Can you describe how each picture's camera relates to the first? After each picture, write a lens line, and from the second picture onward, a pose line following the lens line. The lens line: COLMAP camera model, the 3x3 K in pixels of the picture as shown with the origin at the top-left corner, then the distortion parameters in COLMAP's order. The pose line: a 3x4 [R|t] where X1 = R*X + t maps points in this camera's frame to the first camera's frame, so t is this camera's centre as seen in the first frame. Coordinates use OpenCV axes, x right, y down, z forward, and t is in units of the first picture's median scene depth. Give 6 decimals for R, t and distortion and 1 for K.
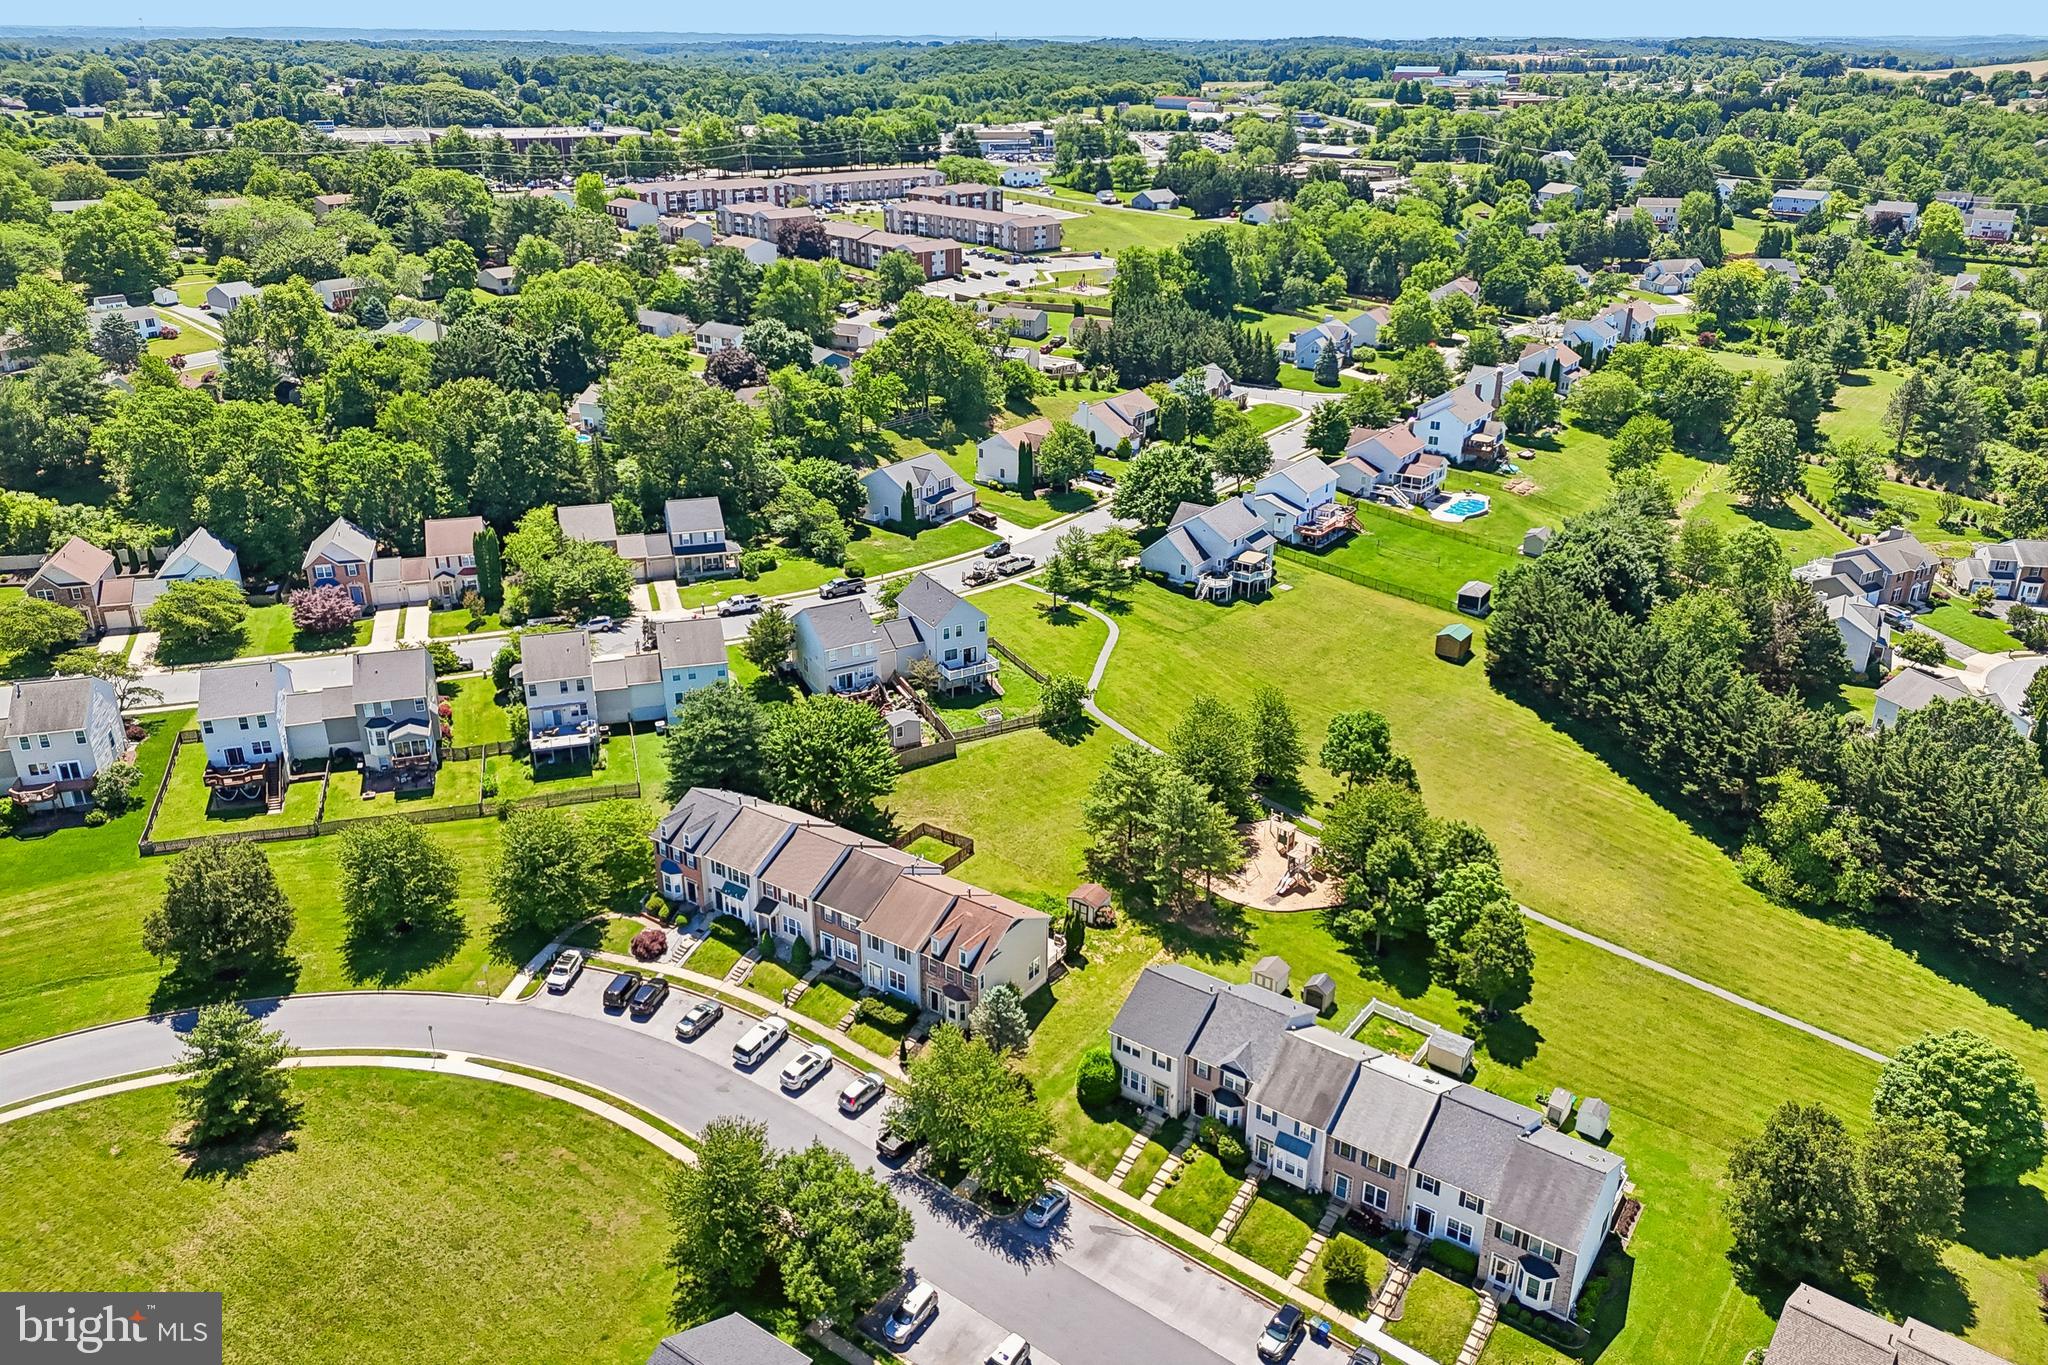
lens RADIAL K [[1491.0, 0, 1031.6], [0, 1491.0, 685.2], [0, 0, 1]] dist [0.091019, -0.100711]
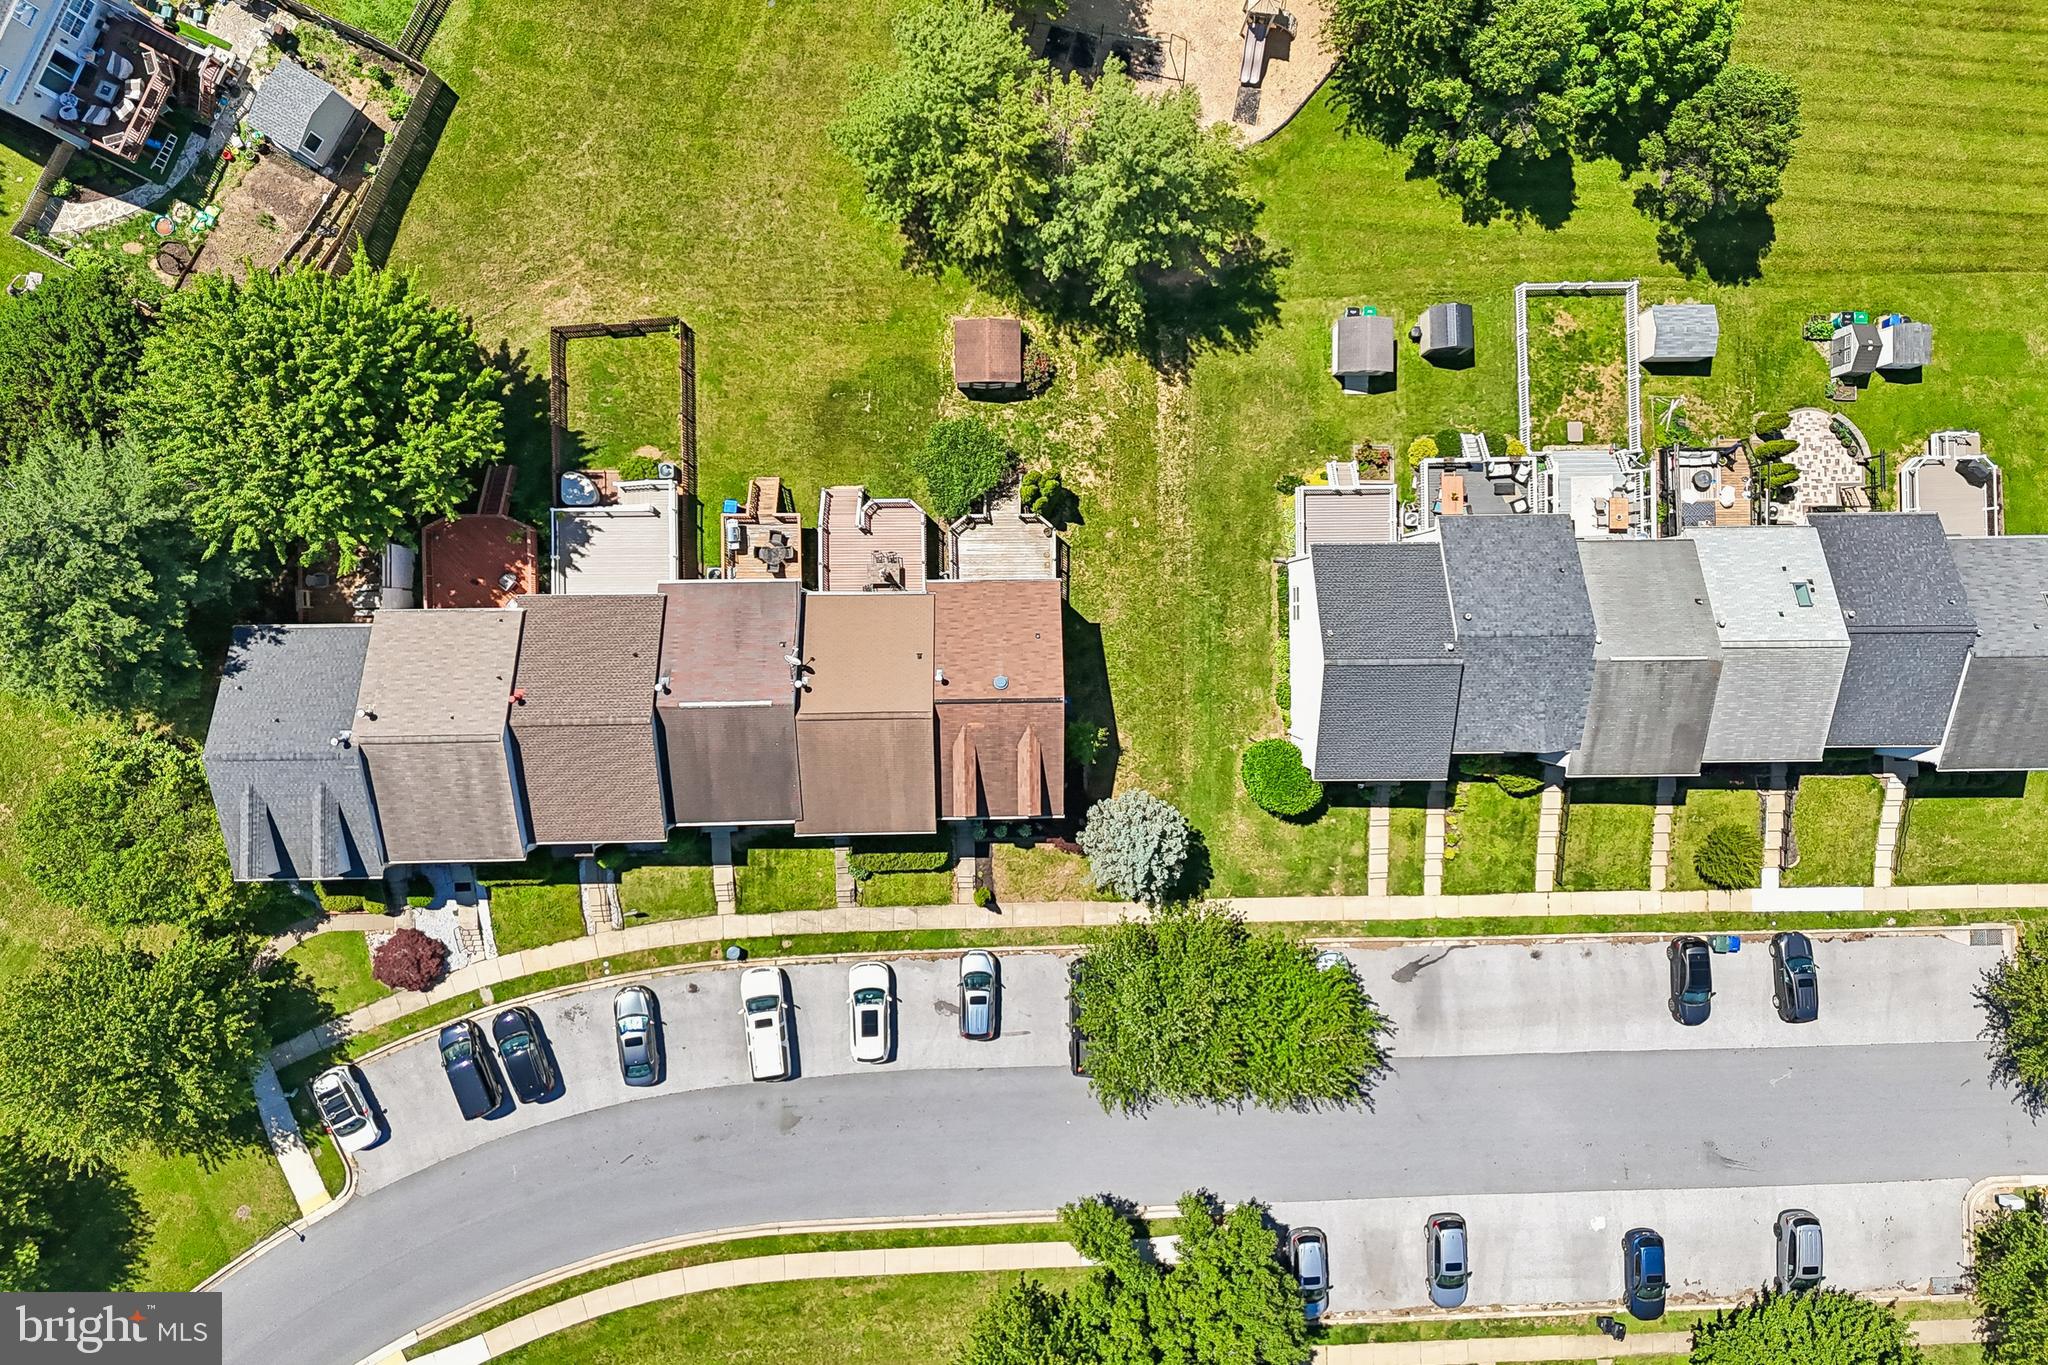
lens RADIAL K [[1491.0, 0, 1019.3], [0, 1491.0, 606.0], [0, 0, 1]] dist [0.091019, -0.100711]
pose [[0.815340, -0.578529, 0.022890, -0.015566], [0.219284, 0.345151, 0.912571, -0.301813], [-0.535849, -0.739036, 0.408278, 0.724575]]
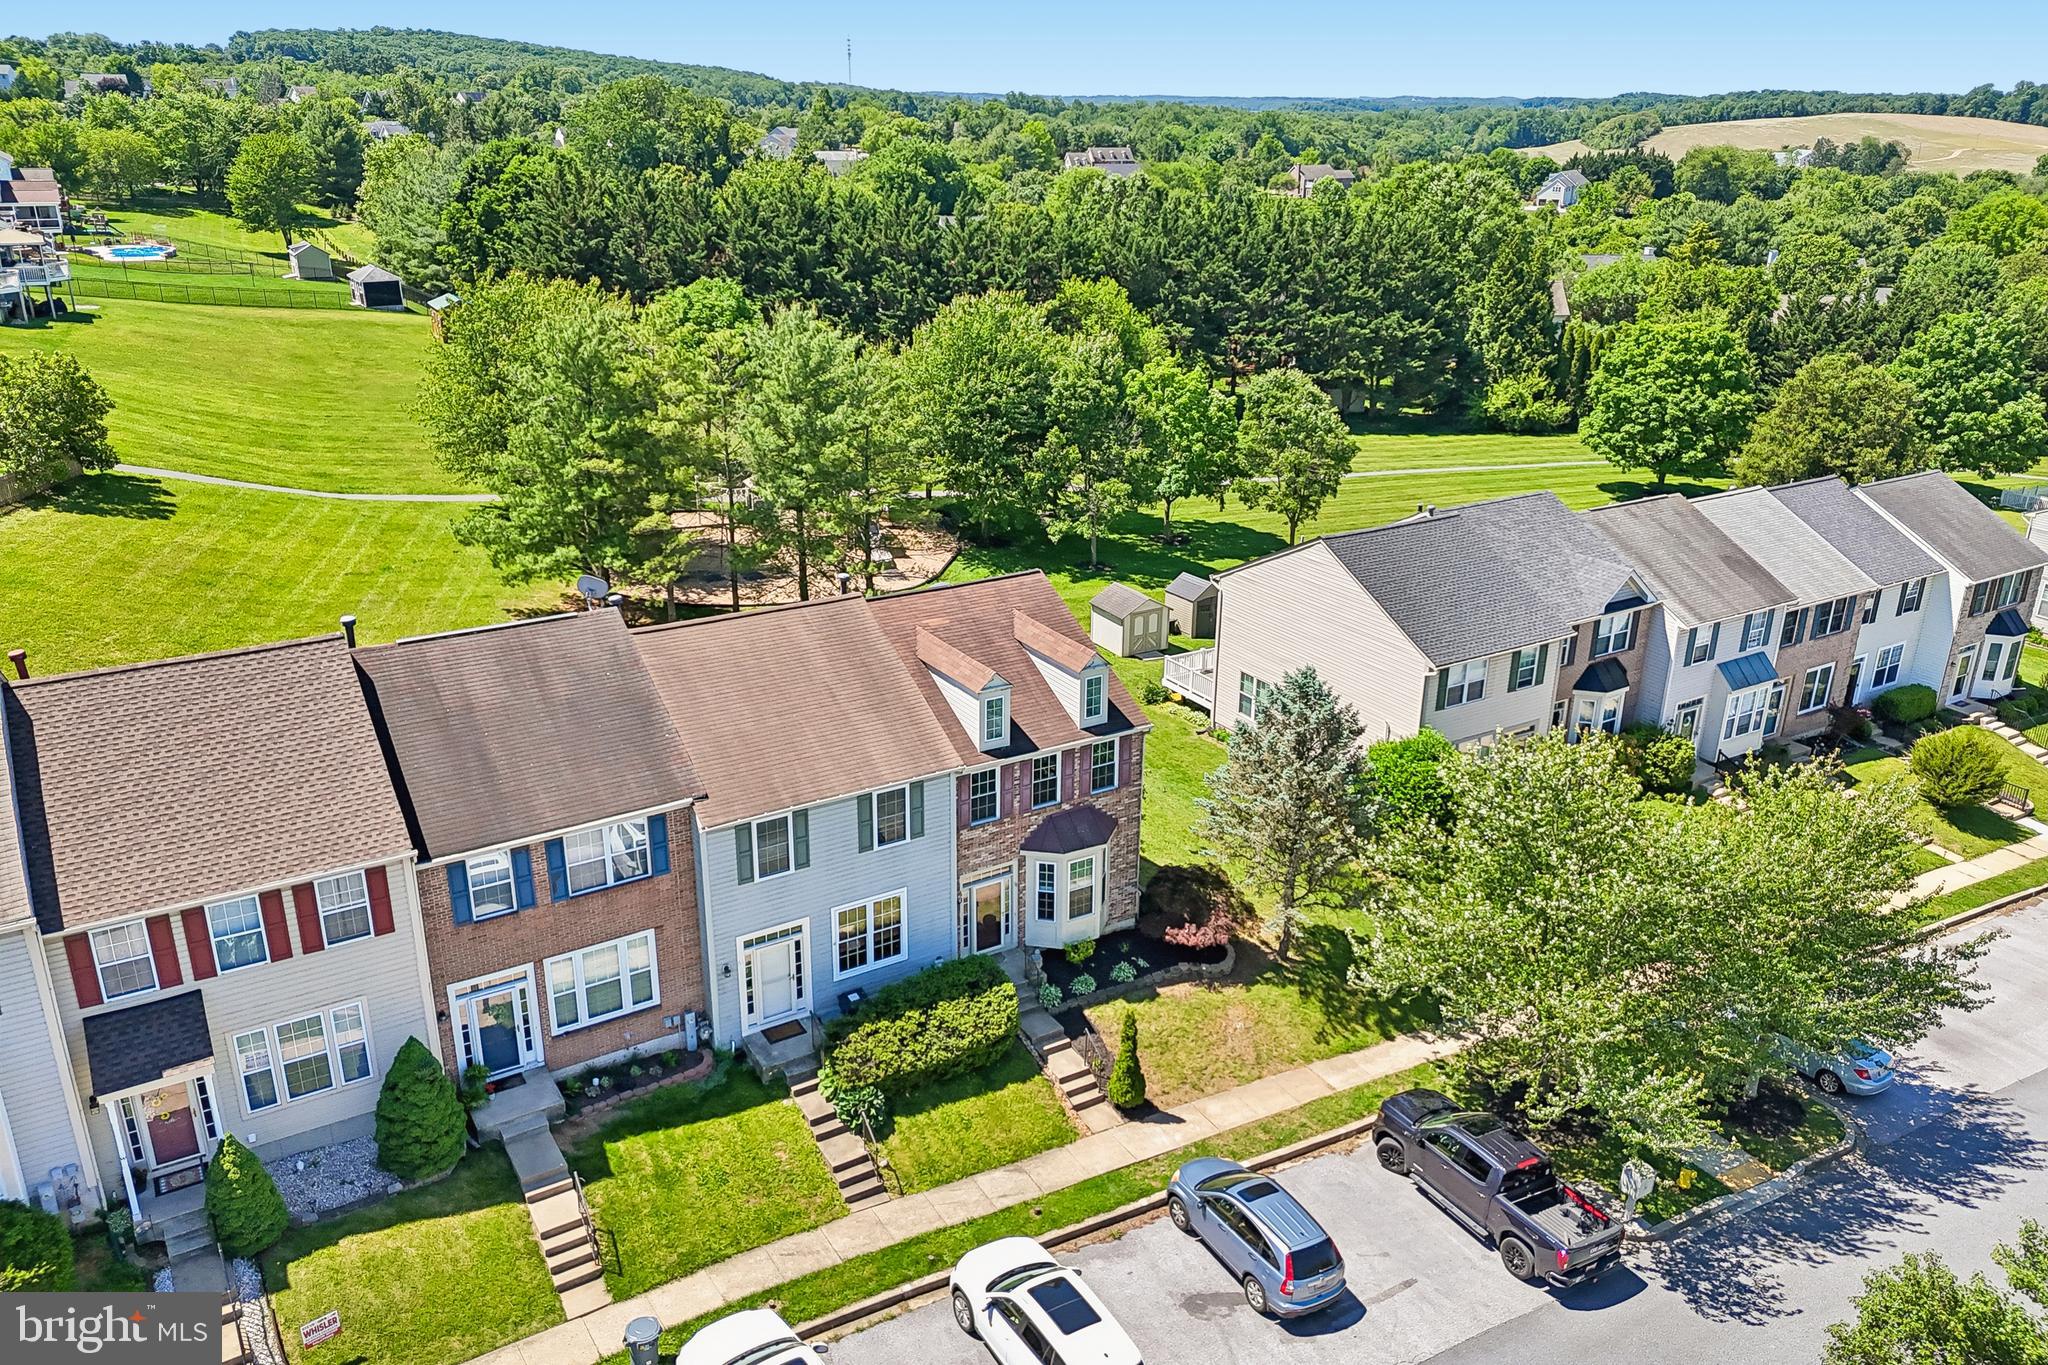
lens RADIAL K [[1491.0, 0, 1024.8], [0, 1491.0, 684.3], [0, 0, 1]] dist [0.091019, -0.100711]
pose [[0.405474, -0.333553, 0.851078, -0.271181], [0.359449, 0.914225, 0.187052, 0.102578], [-0.840468, 0.230075, 0.490590, 0.748859]]
